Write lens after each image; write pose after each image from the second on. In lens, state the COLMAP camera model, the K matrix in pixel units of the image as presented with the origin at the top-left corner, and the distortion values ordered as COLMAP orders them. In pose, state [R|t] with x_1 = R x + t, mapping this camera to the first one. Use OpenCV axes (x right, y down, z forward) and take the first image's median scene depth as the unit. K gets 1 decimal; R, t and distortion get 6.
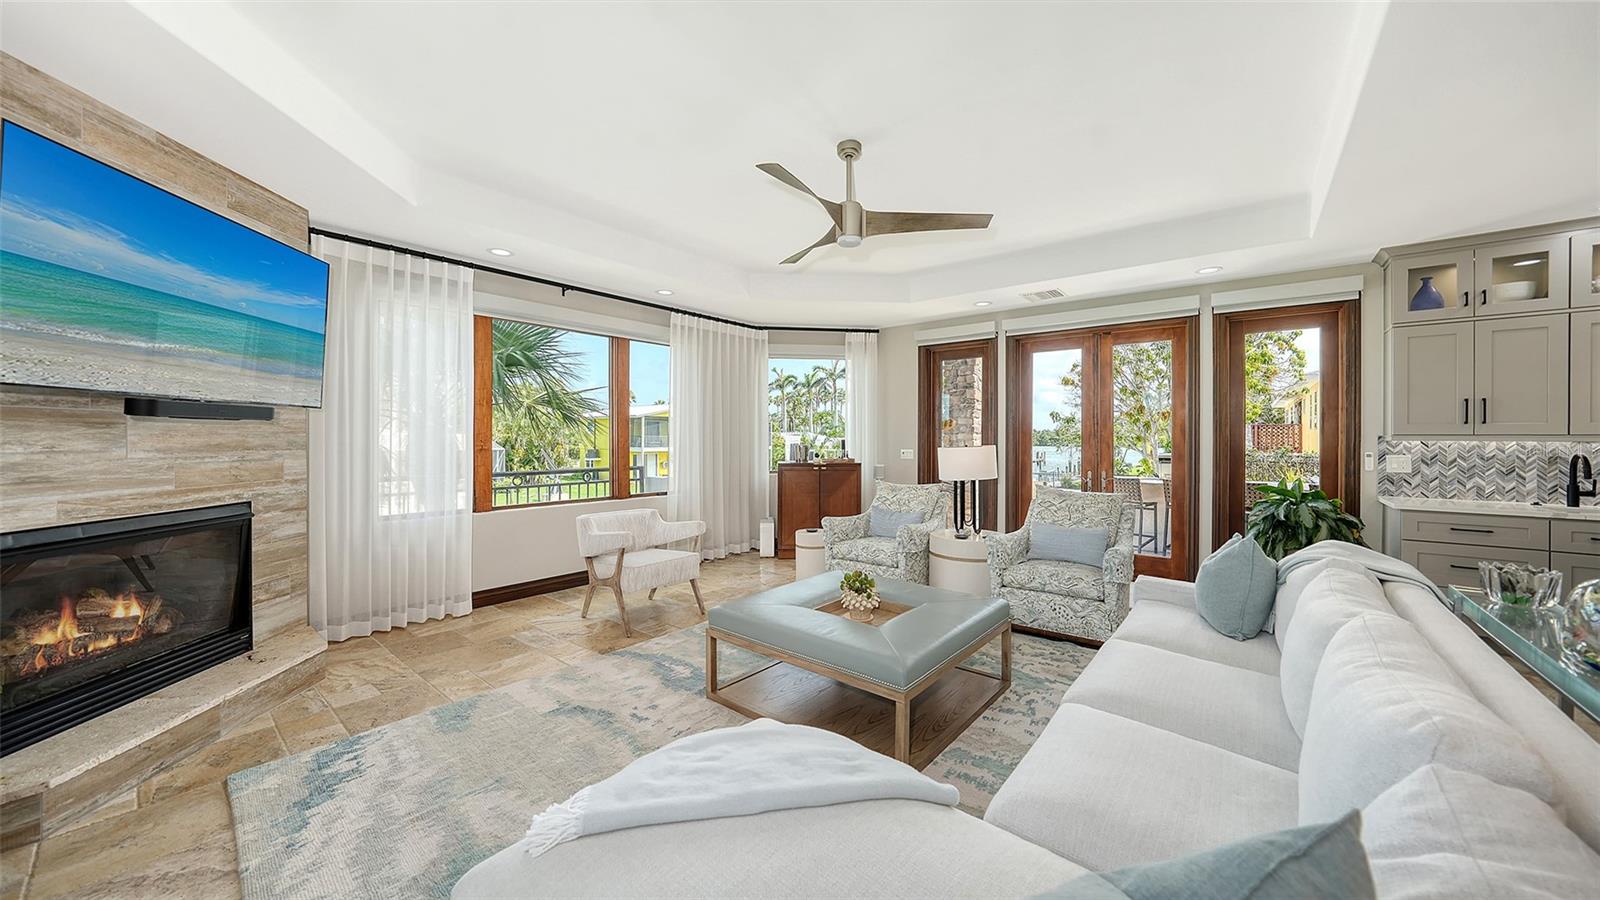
lens RADIAL K [[568.2, 0, 795.9], [0, 568.2, 439.4], [0, 0, 1]] dist [-0.014203, 0.001901]
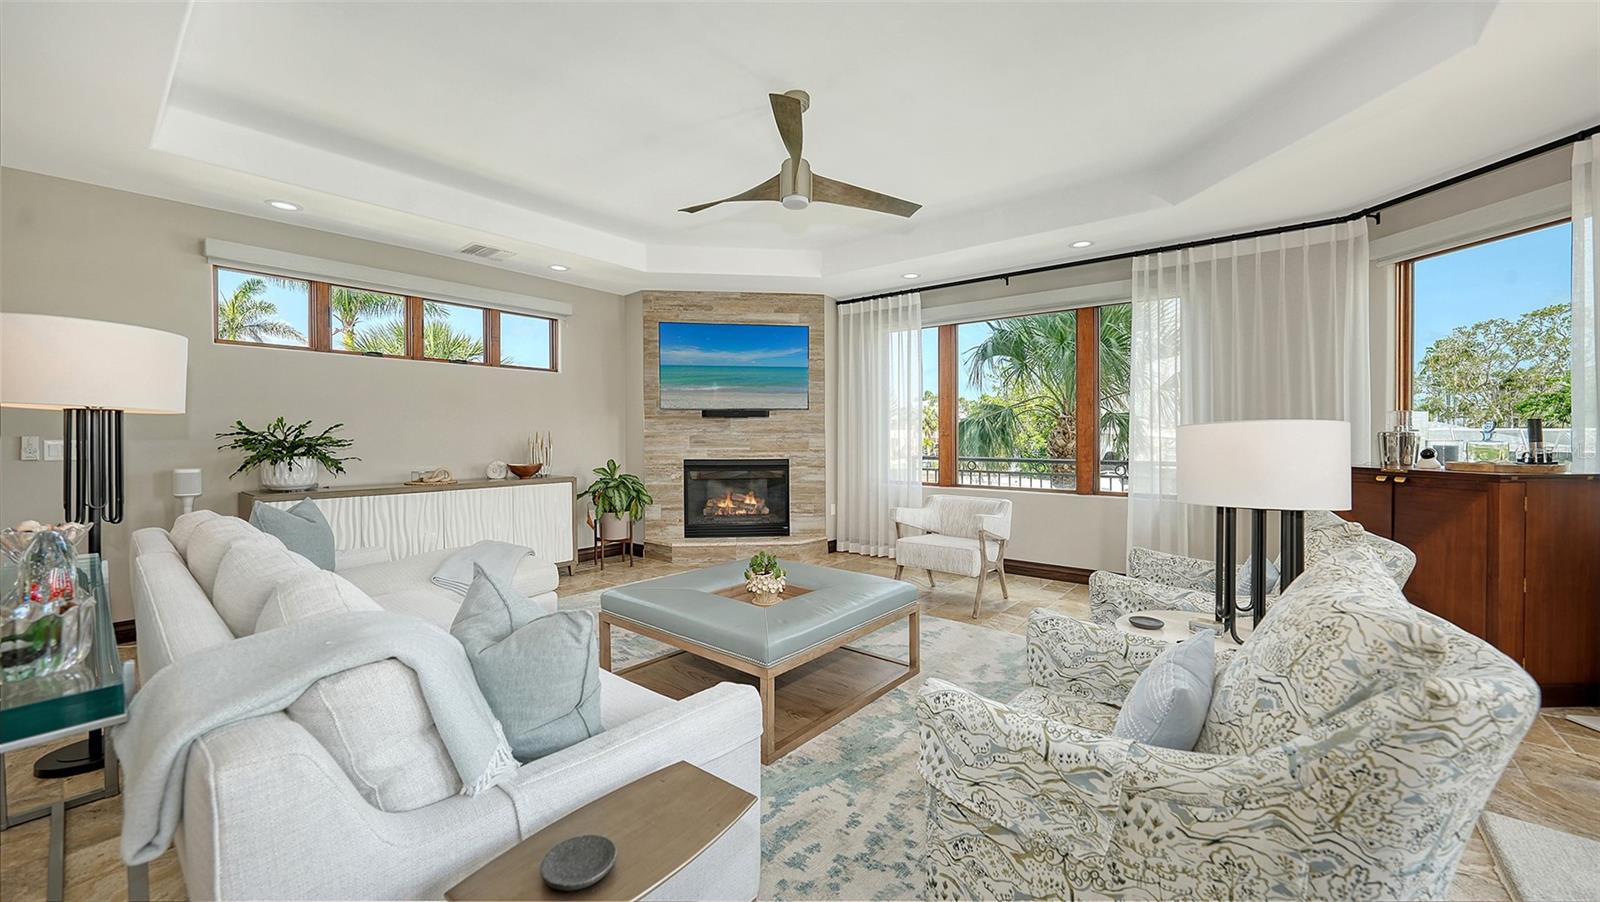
lens RADIAL K [[611.9, 0, 801.0], [0, 611.9, 442.7], [0, 0, 1]] dist [-0.002607, 0.000025]
pose [[-0.006906, 0.012333, -0.999900, 1.160531], [-0.002678, 0.999920, 0.012352, 0.027480], [0.999973, 0.002763, -0.006873, 1.074384]]
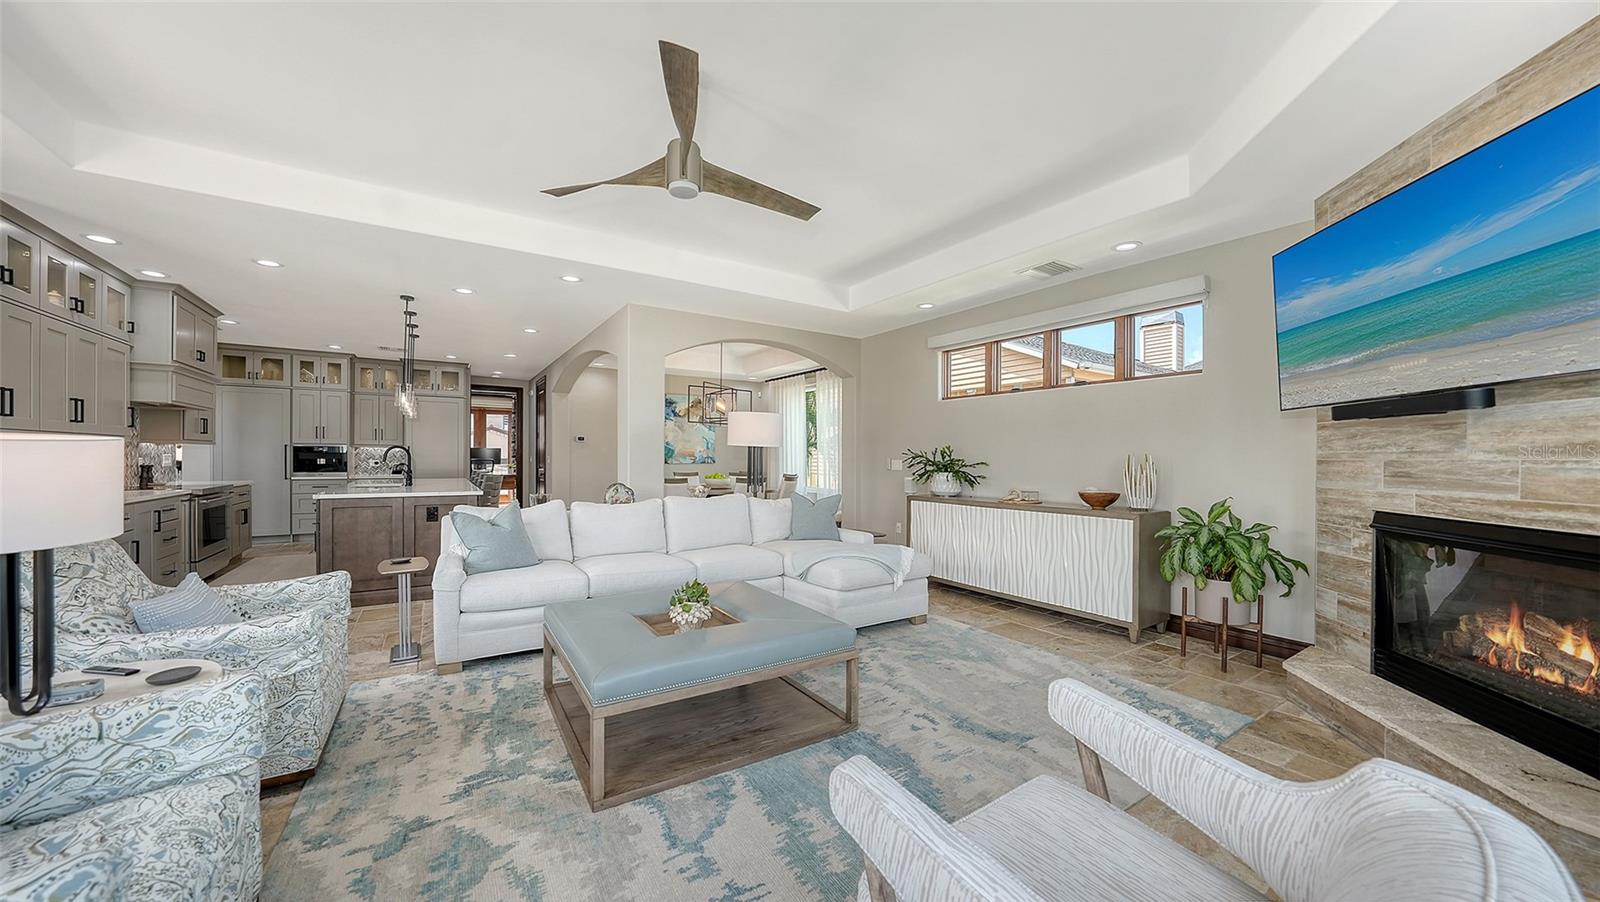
lens RADIAL K [[569.0, 0, 794.7], [0, 569.0, 457.8], [0, 0, 1]] dist [-0.011467, 0.000919]
pose [[-0.952716, -0.008309, 0.303748, -0.324168], [-0.008110, 0.999965, 0.001917, 0.031445], [-0.303754, -0.000637, -0.952750, 1.839800]]
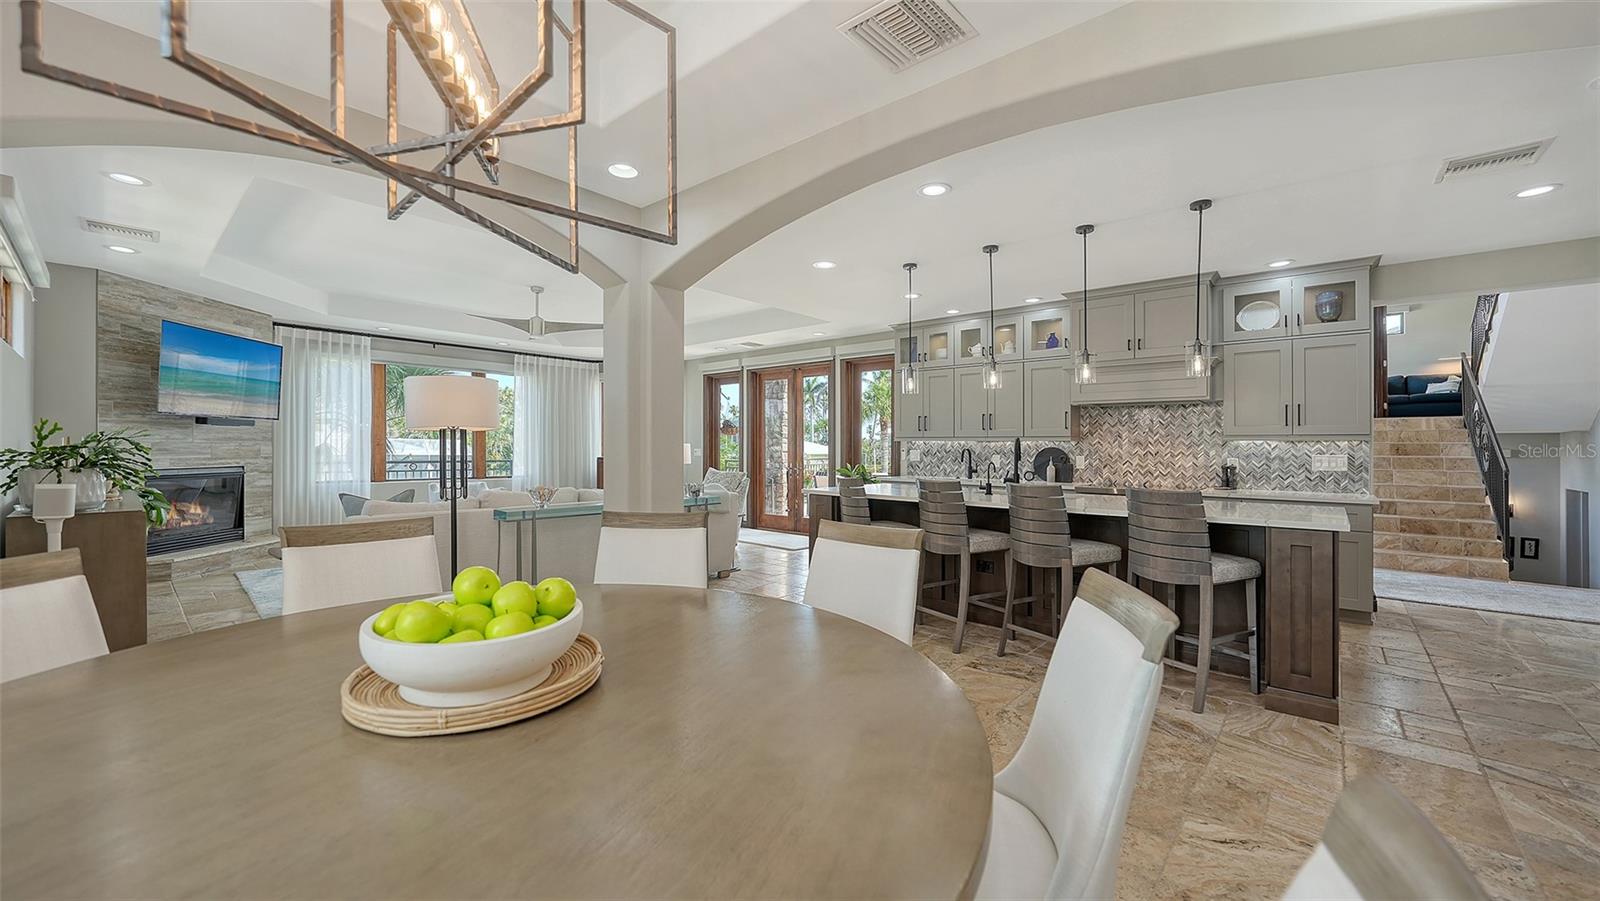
lens RADIAL K [[635.7, 0, 798.7], [0, 635.7, 450.2], [0, 0, 1]] dist [-0.006246, -0.000279]
pose [[0.998957, 0.006188, -0.045249, 1.151228], [-0.006069, 0.999978, 0.002759, 0.035121], [0.045265, -0.002481, 0.998972, -1.209641]]
